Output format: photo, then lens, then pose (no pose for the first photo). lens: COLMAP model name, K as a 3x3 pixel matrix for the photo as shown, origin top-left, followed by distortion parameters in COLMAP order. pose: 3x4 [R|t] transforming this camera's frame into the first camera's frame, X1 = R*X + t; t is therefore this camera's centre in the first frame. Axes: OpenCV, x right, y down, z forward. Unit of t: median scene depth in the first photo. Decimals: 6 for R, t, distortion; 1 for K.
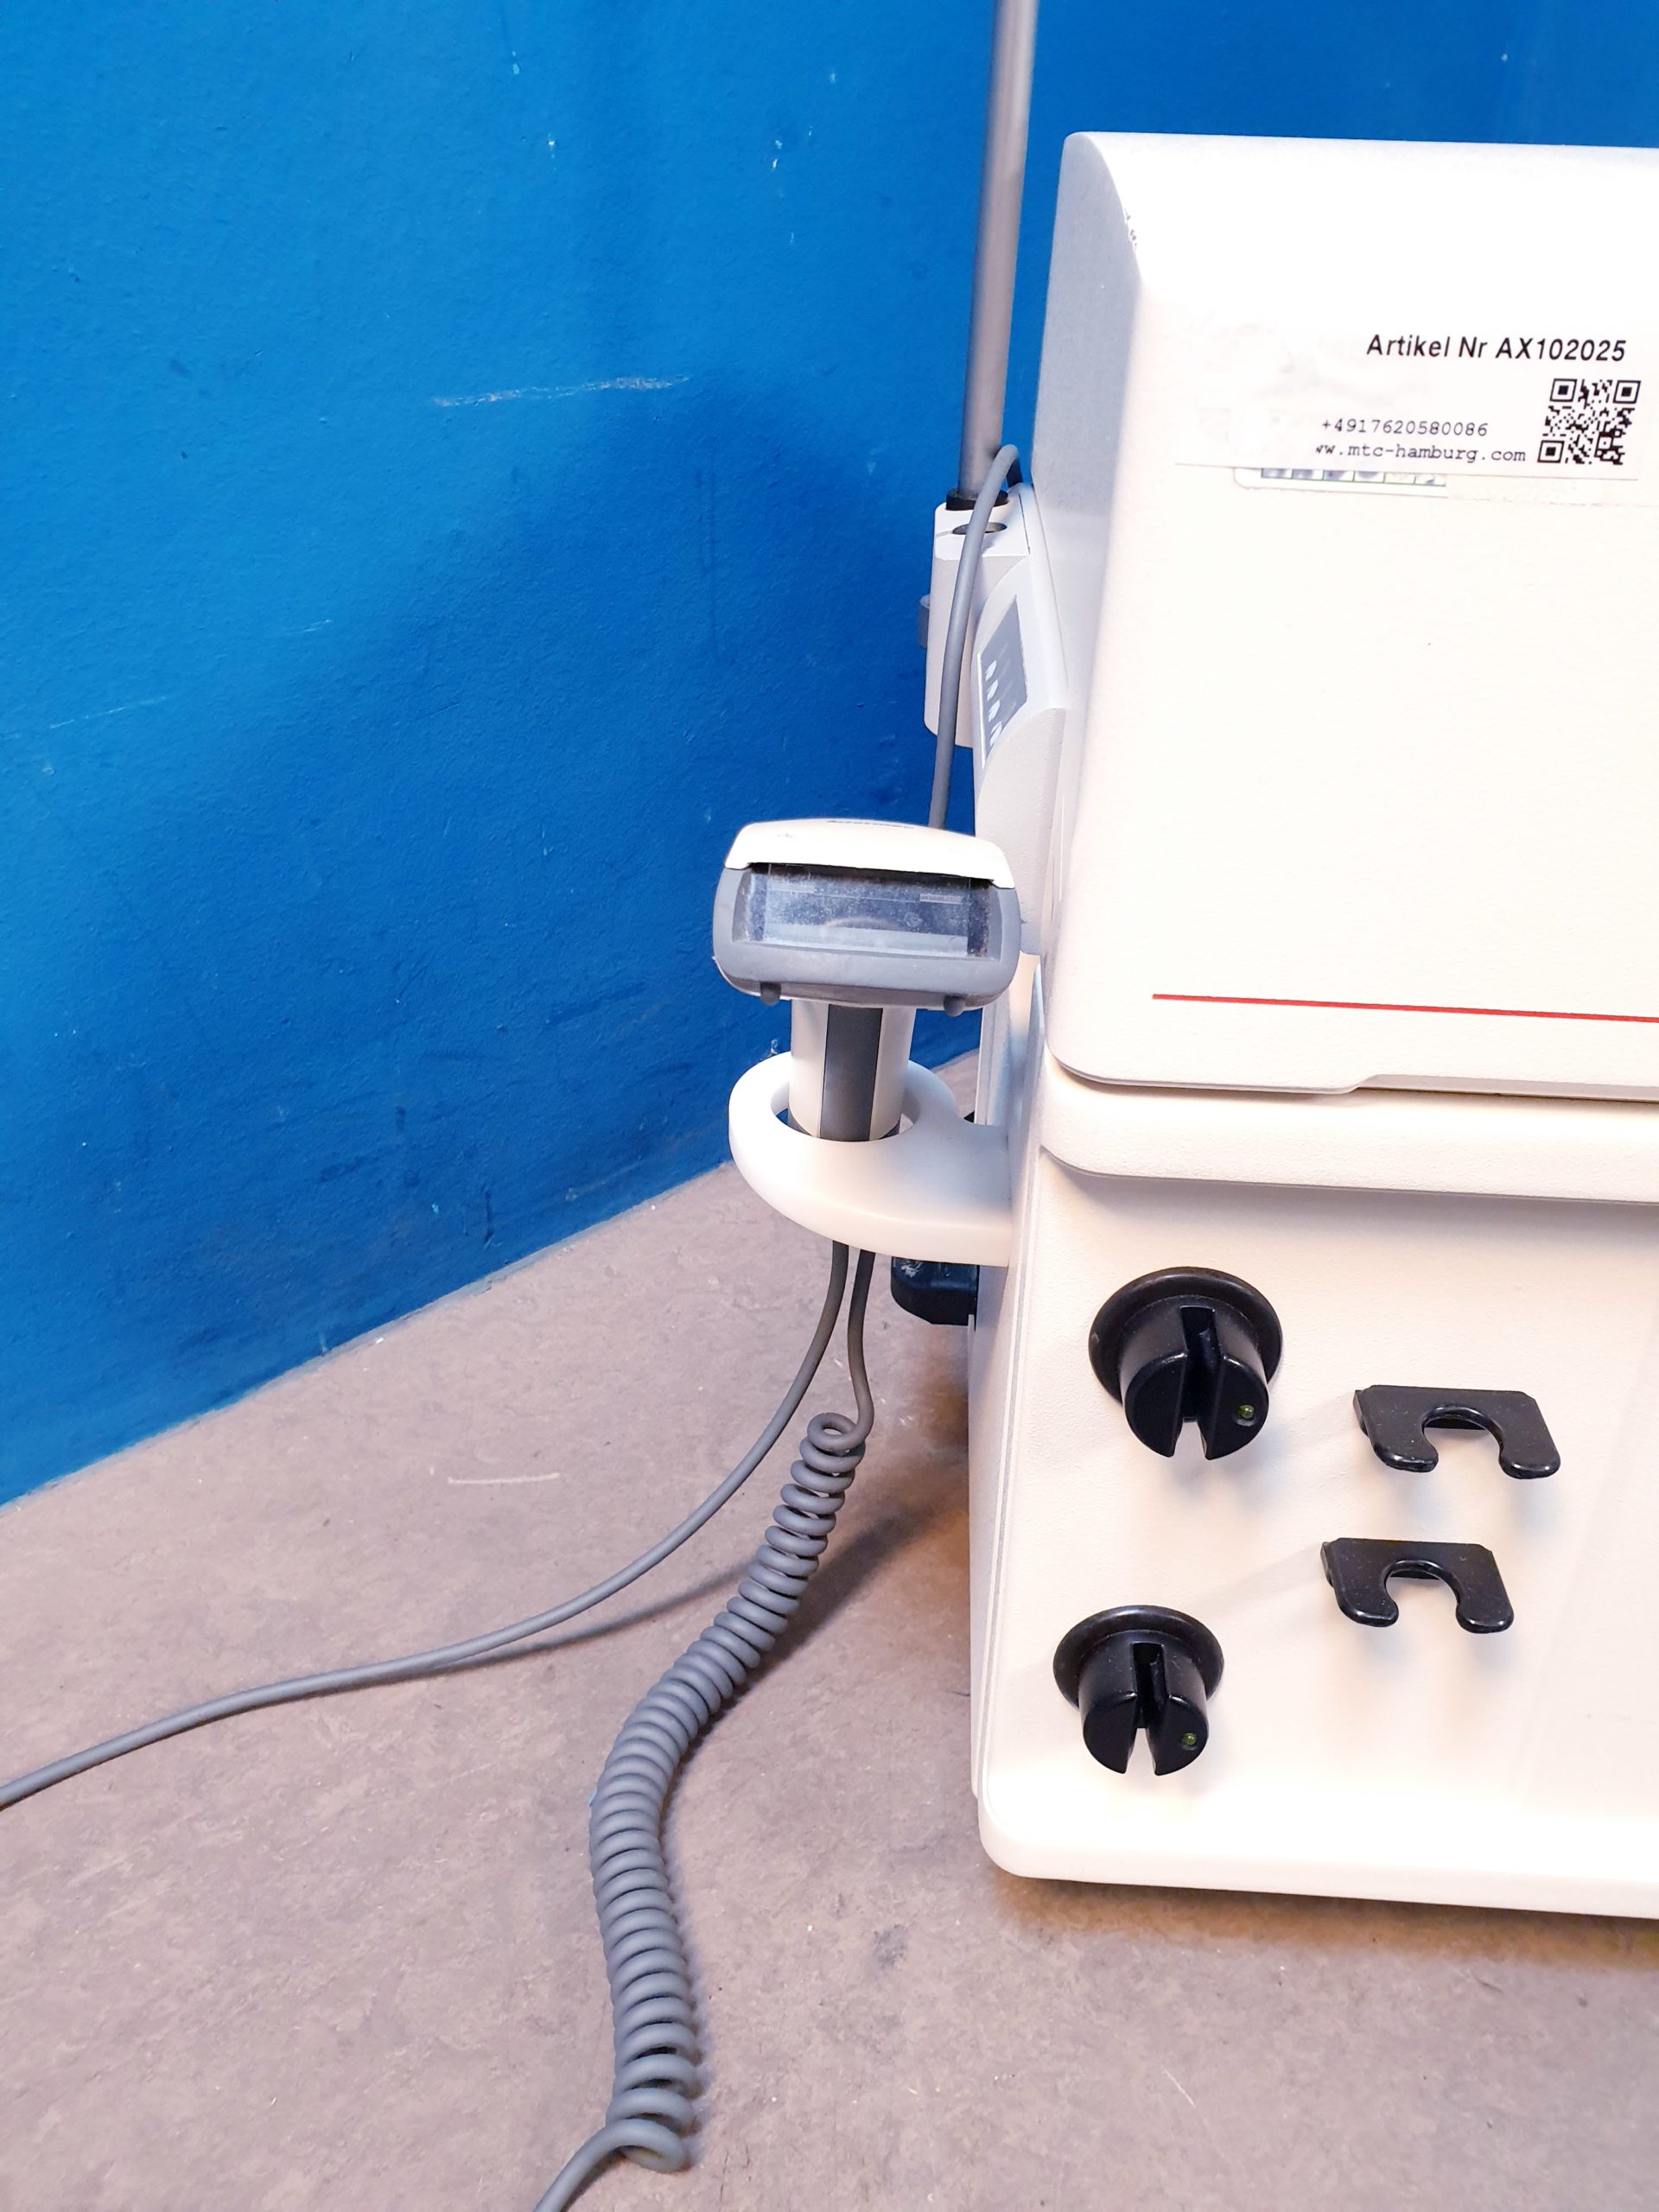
lens RADIAL K [[1736.1, 0, 847.7], [0, 1736.1, 1090.9], [0, 0, 1]] dist [-0.001495, 0.019292]
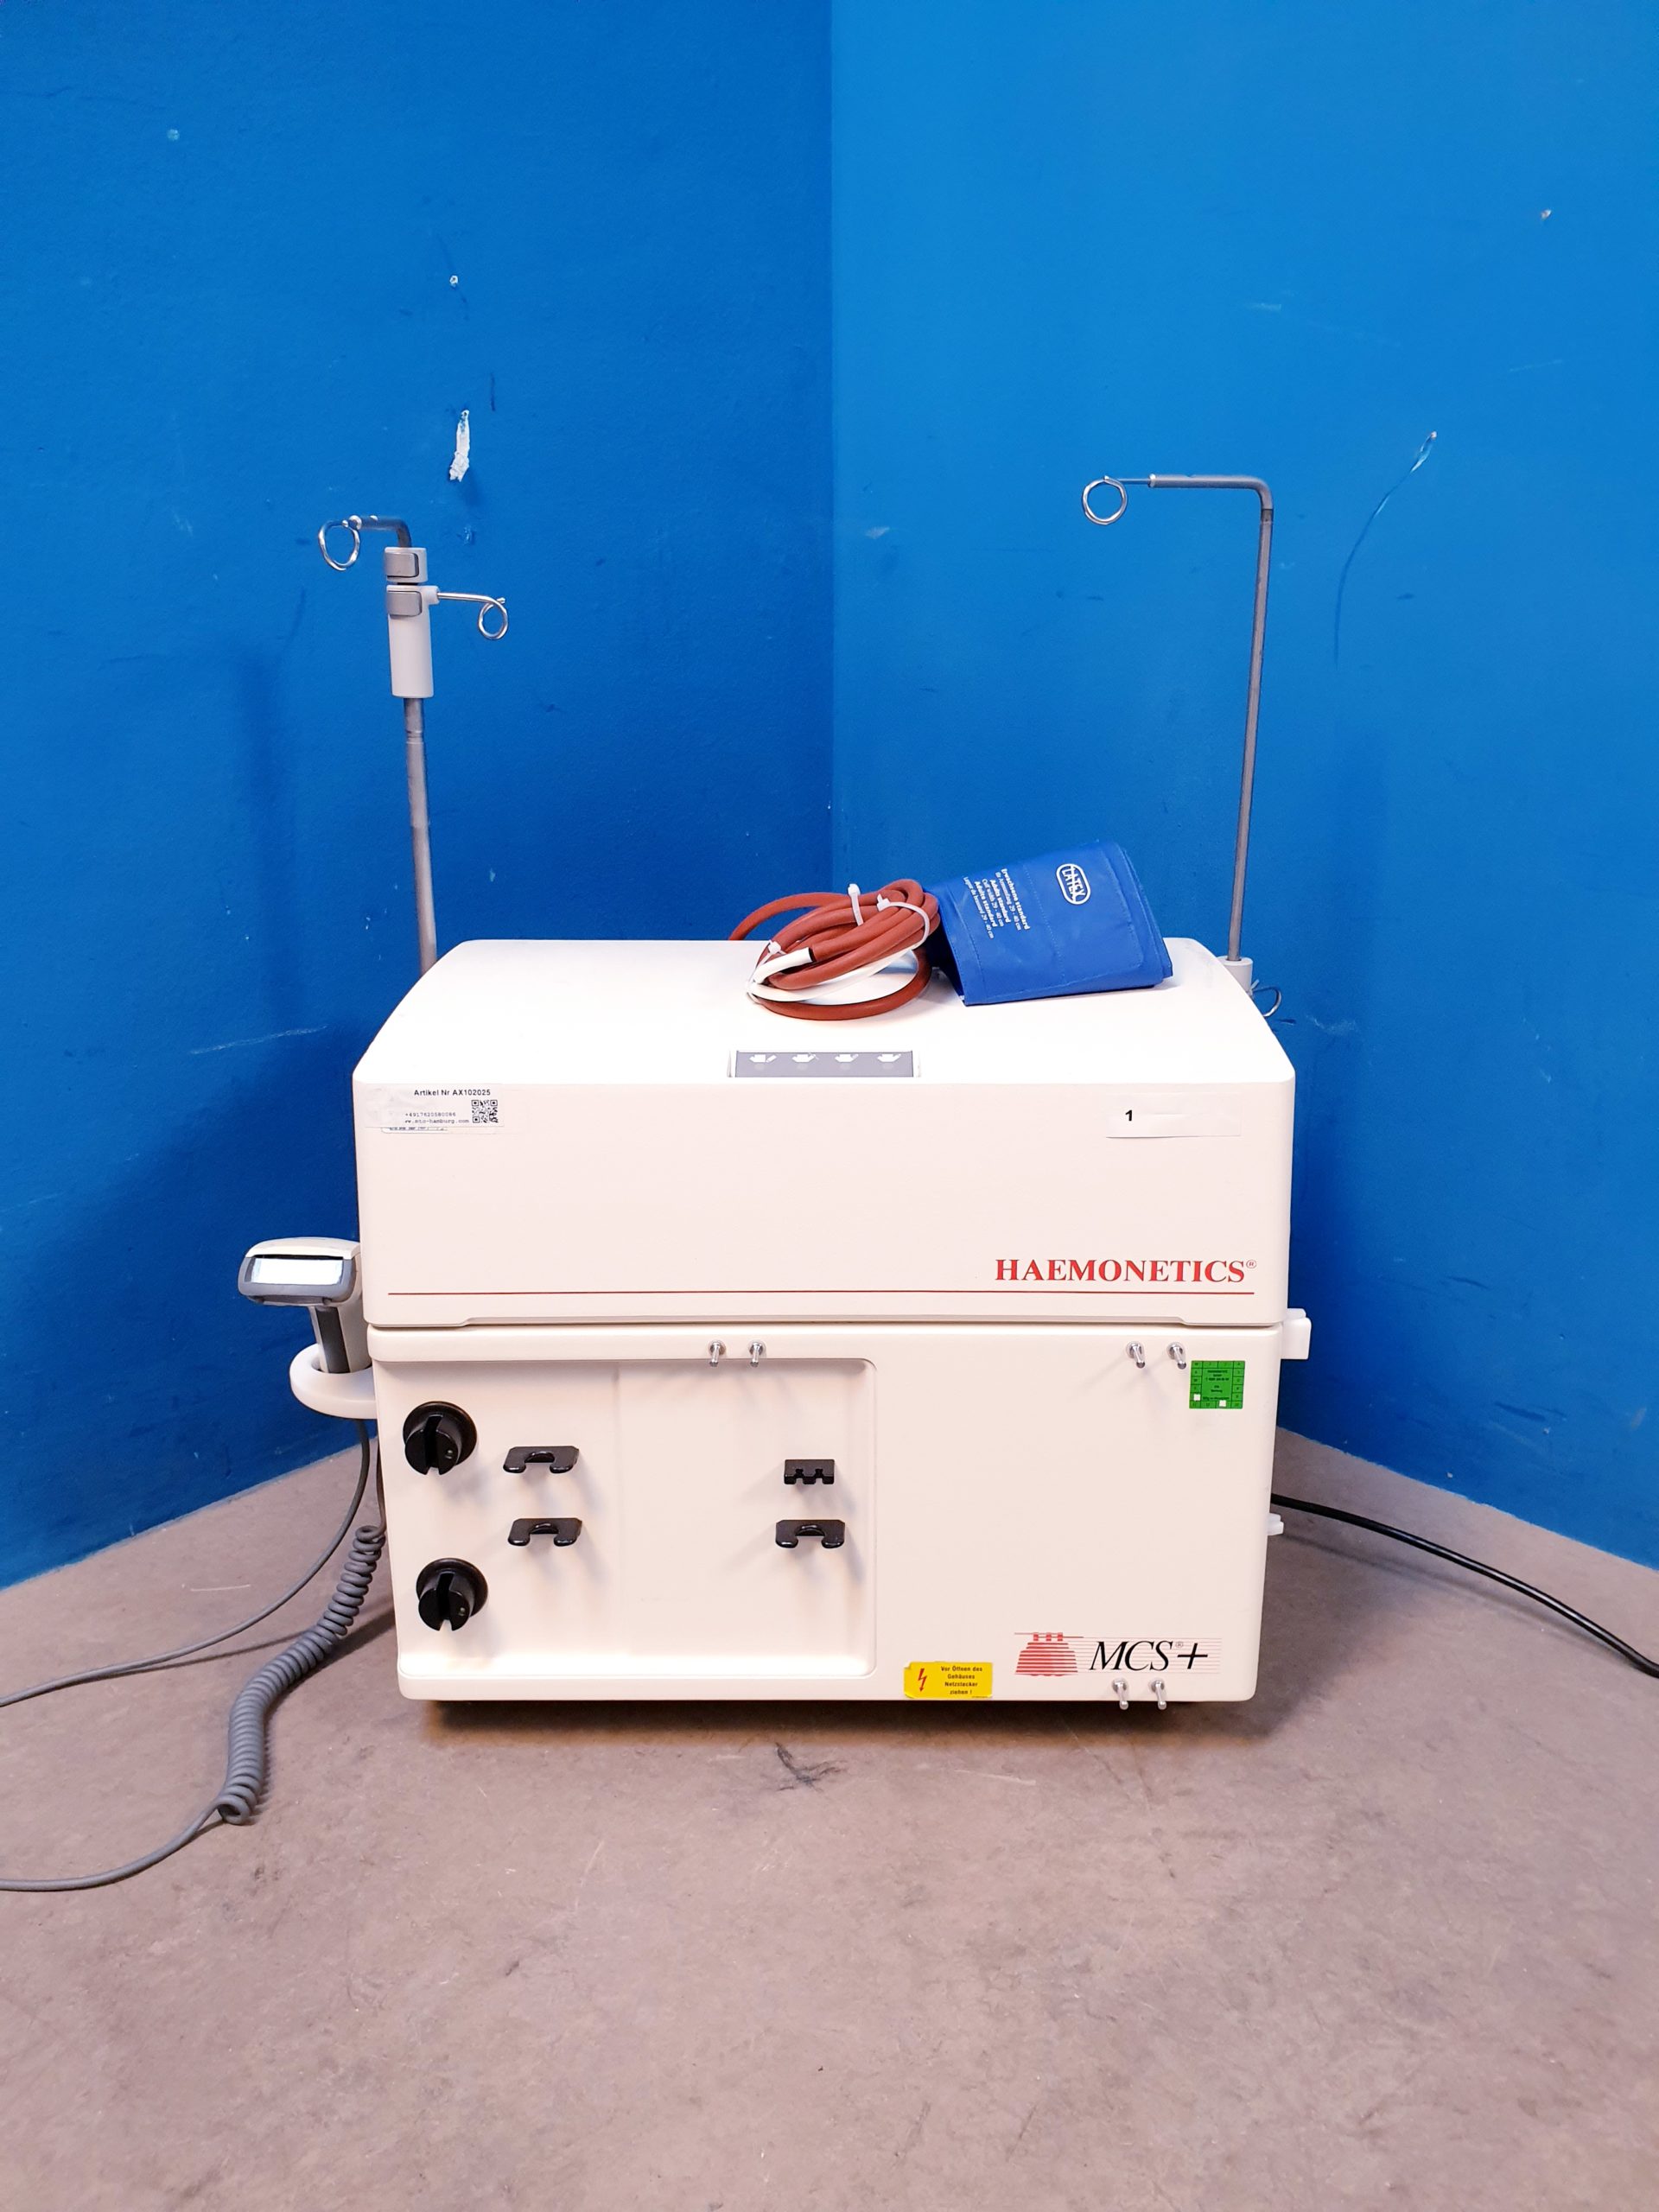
lens RADIAL K [[1736.1, 0, 836.9], [0, 1736.1, 1114.9], [0, 0, 1]] dist [-0.001495, 0.019292]
pose [[0.998491, -0.040579, 0.036990, 0.599486], [0.047637, 0.975220, -0.216046, 0.227914], [-0.027306, 0.217482, 0.975682, -1.385248]]
